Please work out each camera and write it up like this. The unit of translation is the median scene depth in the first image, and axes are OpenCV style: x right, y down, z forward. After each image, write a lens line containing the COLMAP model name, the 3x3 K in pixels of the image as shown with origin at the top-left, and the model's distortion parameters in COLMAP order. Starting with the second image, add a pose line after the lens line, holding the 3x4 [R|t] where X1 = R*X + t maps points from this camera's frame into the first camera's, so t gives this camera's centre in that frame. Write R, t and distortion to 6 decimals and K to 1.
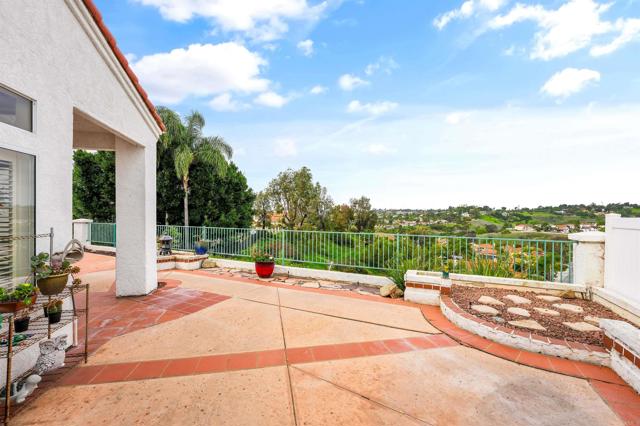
lens RADIAL K [[253.5, 0, 318.8], [0, 253.5, 212.2], [0, 0, 1]] dist [0.000151, 0.000117]
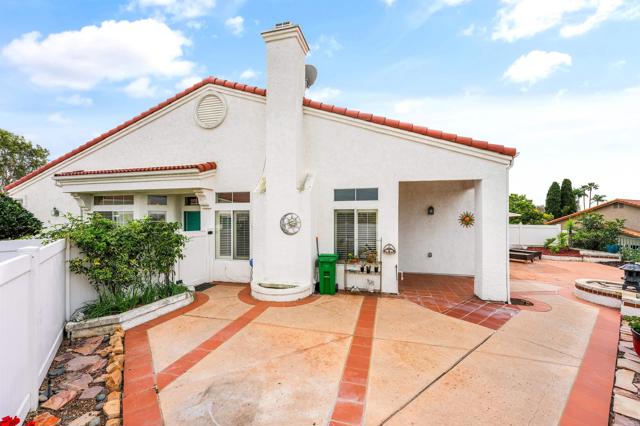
lens RADIAL K [[255.0, 0, 319.8], [0, 255.0, 220.0], [0, 0, 1]] dist [0.000075, 0.000171]
pose [[-0.436715, 0.002477, -0.899597, 1.034206], [-0.001397, 0.999993, 0.003432, -0.085224], [0.899599, 0.002756, -0.436708, 1.125485]]
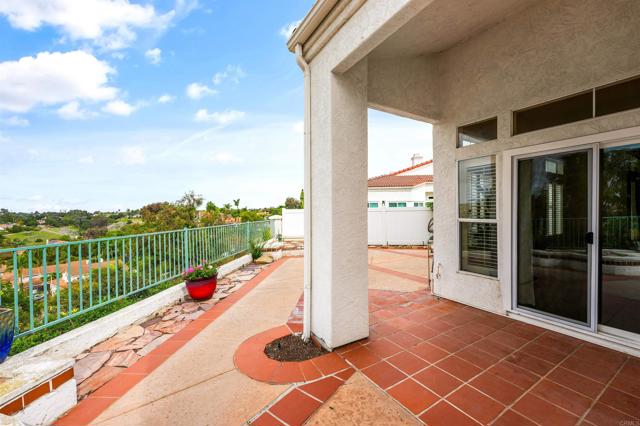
lens RADIAL K [[253.5, 0, 318.8], [0, 253.5, 212.2], [0, 0, 1]] dist [0.000151, 0.000117]
pose [[-0.319432, -0.001376, 0.947608, -1.753876], [0.006880, 0.999969, 0.003772, 0.050925], [-0.947584, 0.007725, -0.319413, 1.719877]]
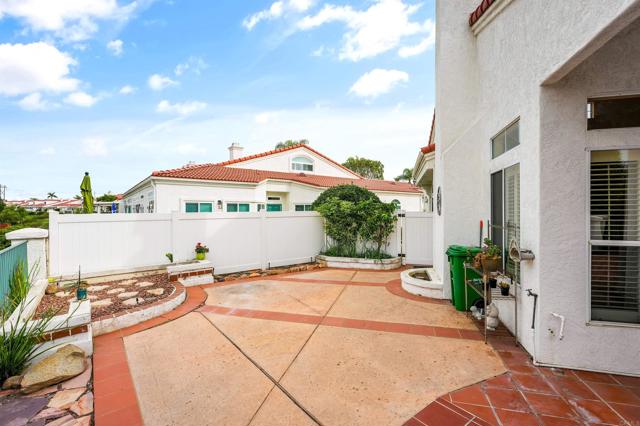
lens RADIAL K [[293.8, 0, 320.0], [0, 293.8, 213.0], [0, 0, 1]] dist [0.001479, 0.000180]
pose [[-0.889298, -0.003669, 0.457313, -0.642427], [-0.002253, 0.999991, 0.003642, 0.009566], [-0.457322, 0.002209, -0.889298, 1.865340]]
